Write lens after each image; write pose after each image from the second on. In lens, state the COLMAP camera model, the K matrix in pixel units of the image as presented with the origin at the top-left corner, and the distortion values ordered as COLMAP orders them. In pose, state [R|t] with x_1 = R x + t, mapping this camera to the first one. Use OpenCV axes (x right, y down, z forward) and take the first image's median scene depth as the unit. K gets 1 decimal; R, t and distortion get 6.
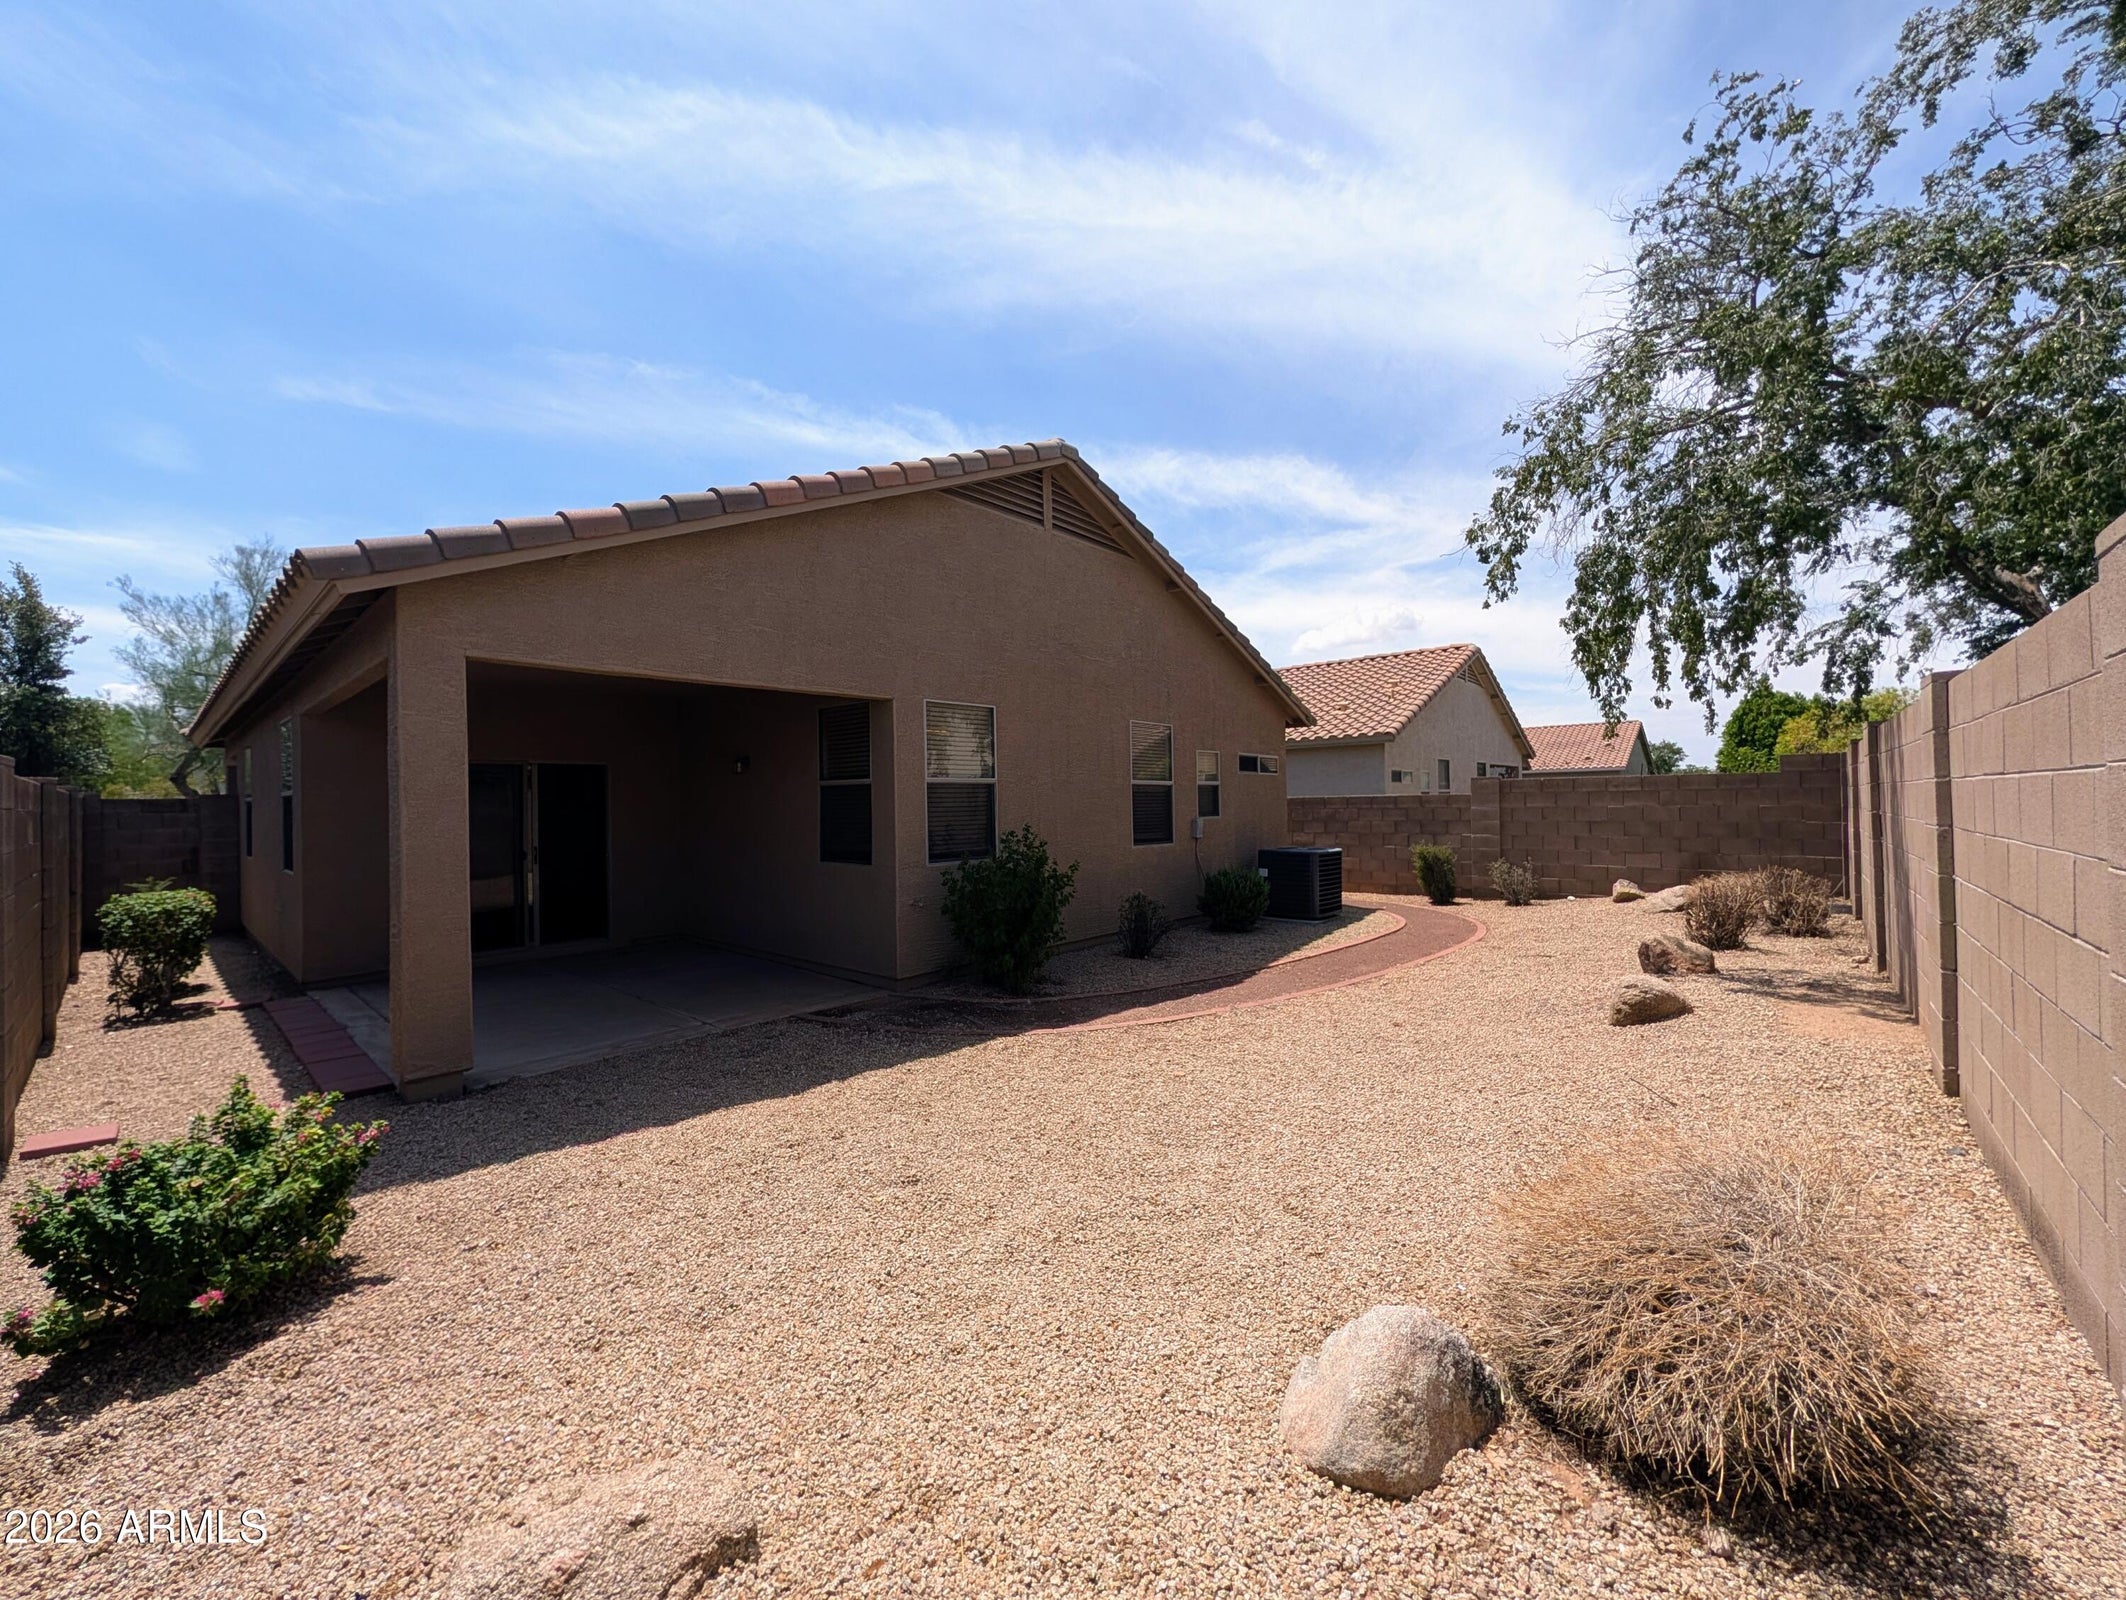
lens RADIAL K [[819.1, 0, 1053.6], [0, 819.1, 795.5], [0, 0, 1]] dist [0.000754, 0.000217]
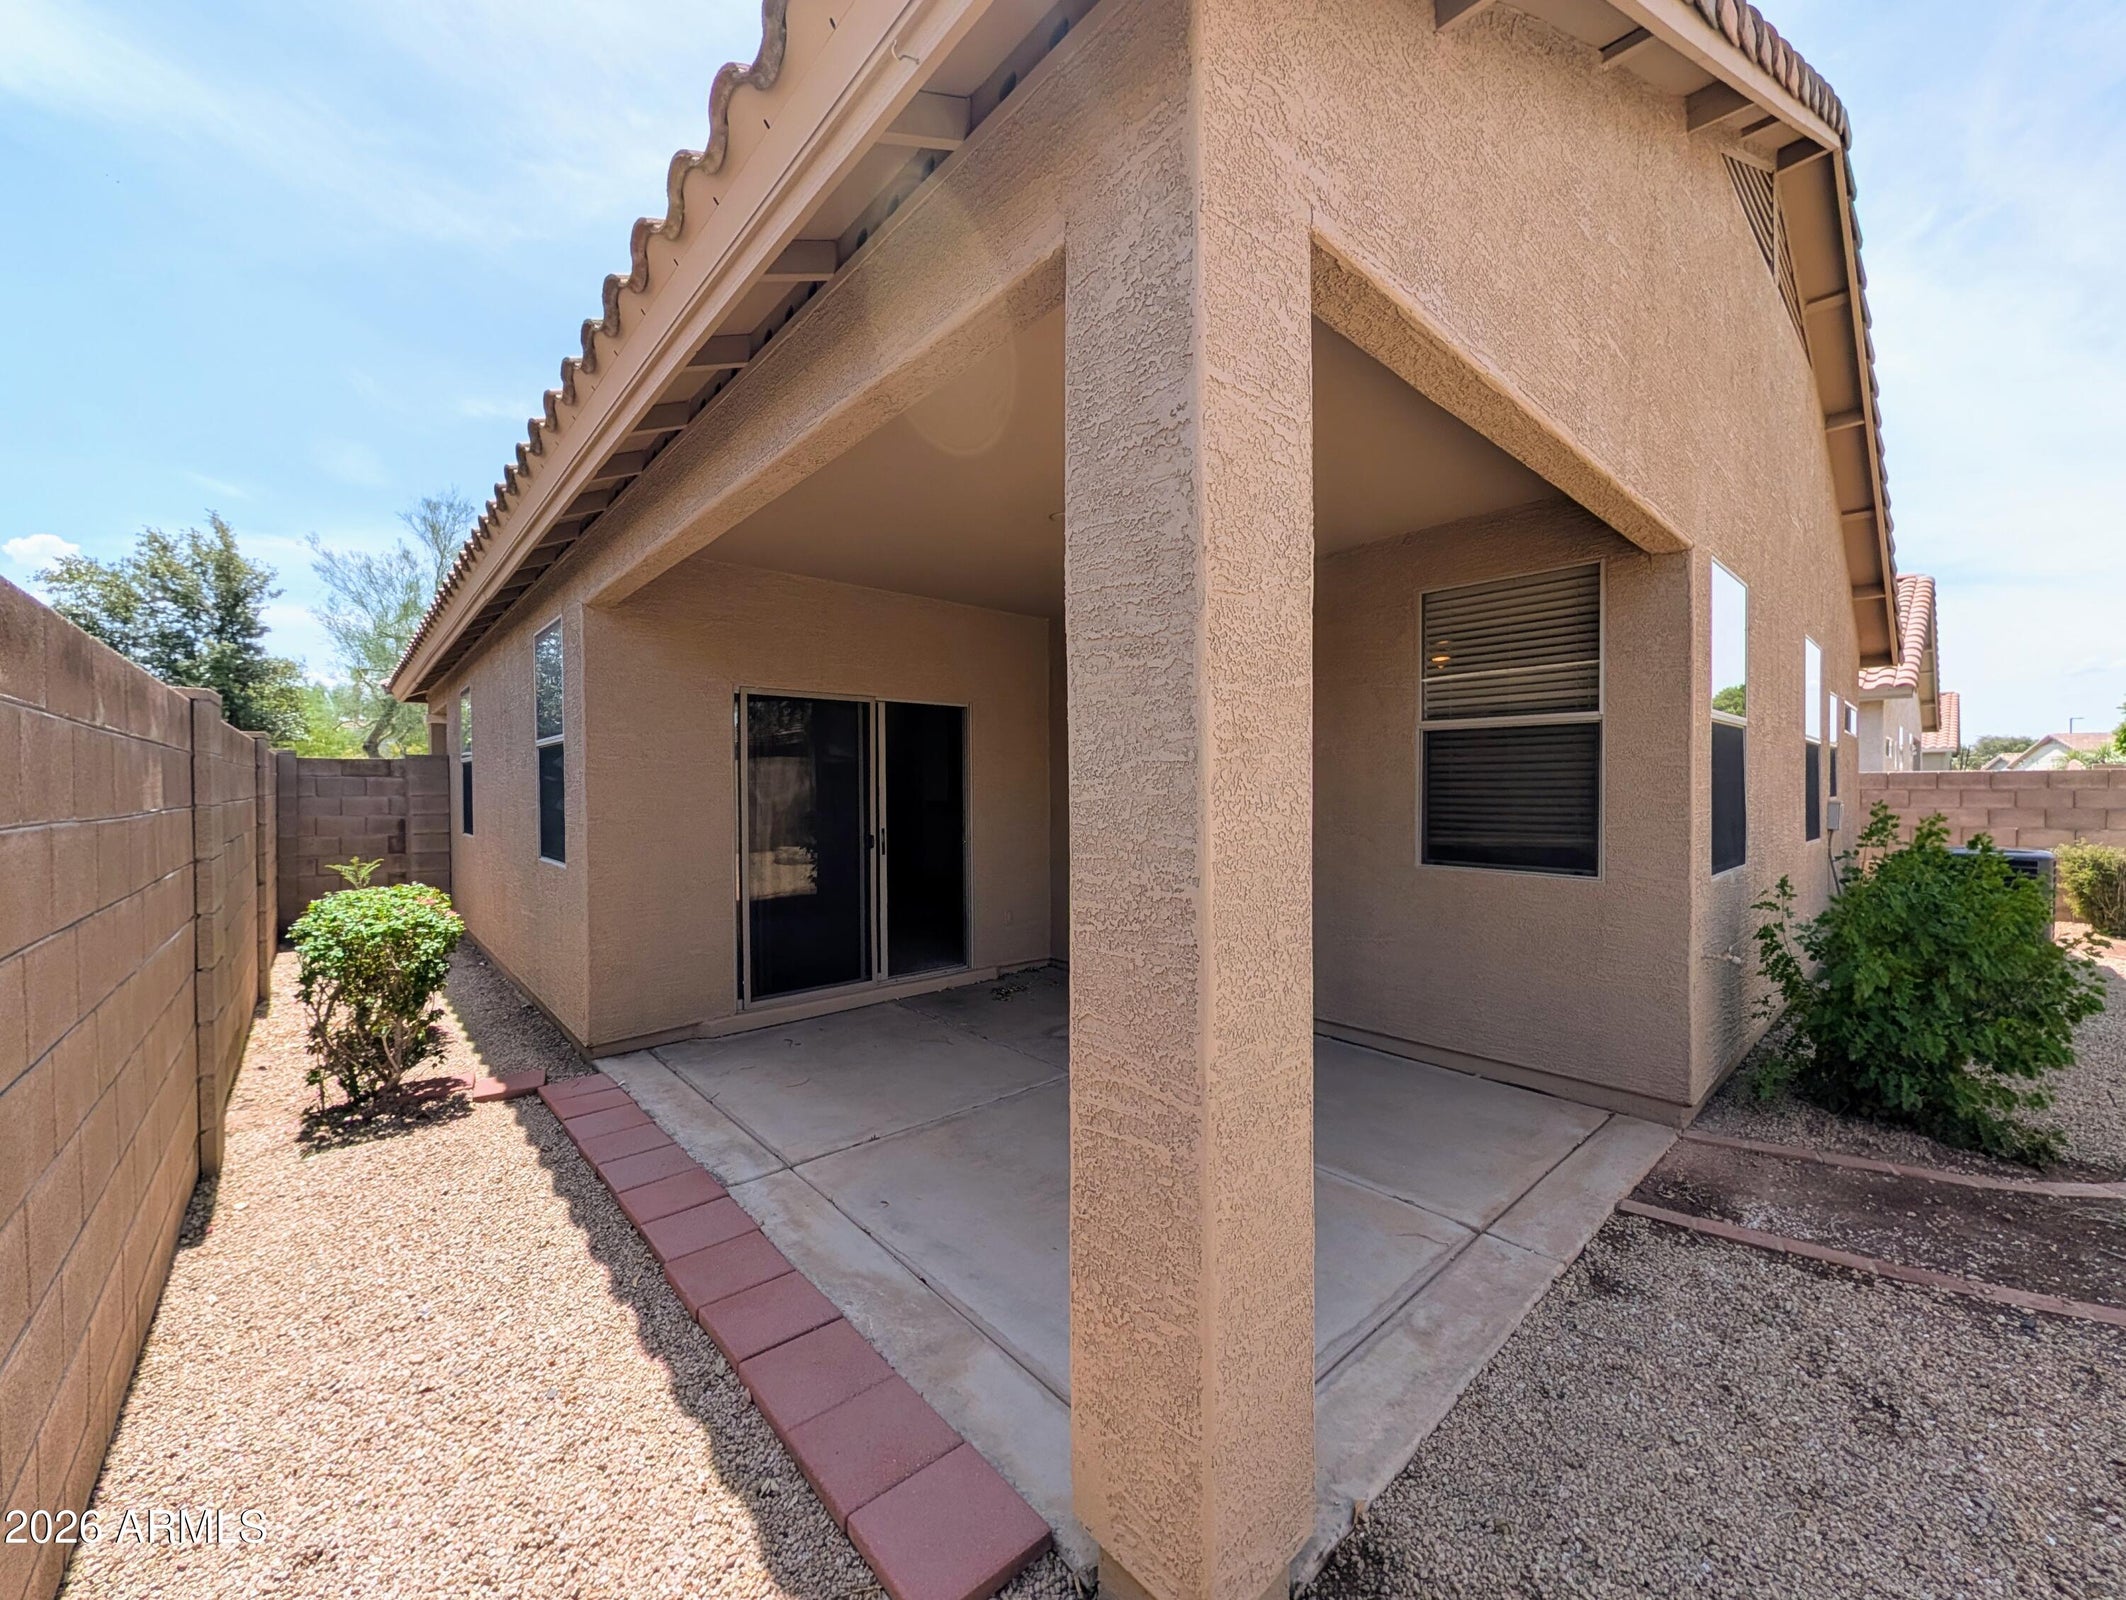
lens RADIAL K [[819.1, 0, 1064.3], [0, 819.1, 803.7], [0, 0, 1]] dist [0.000754, 0.000217]
pose [[0.993793, 0.013293, -0.110452, -0.316356], [-0.009932, 0.999472, 0.030922, 0.015745], [0.110805, -0.029633, 0.993400, 0.276979]]
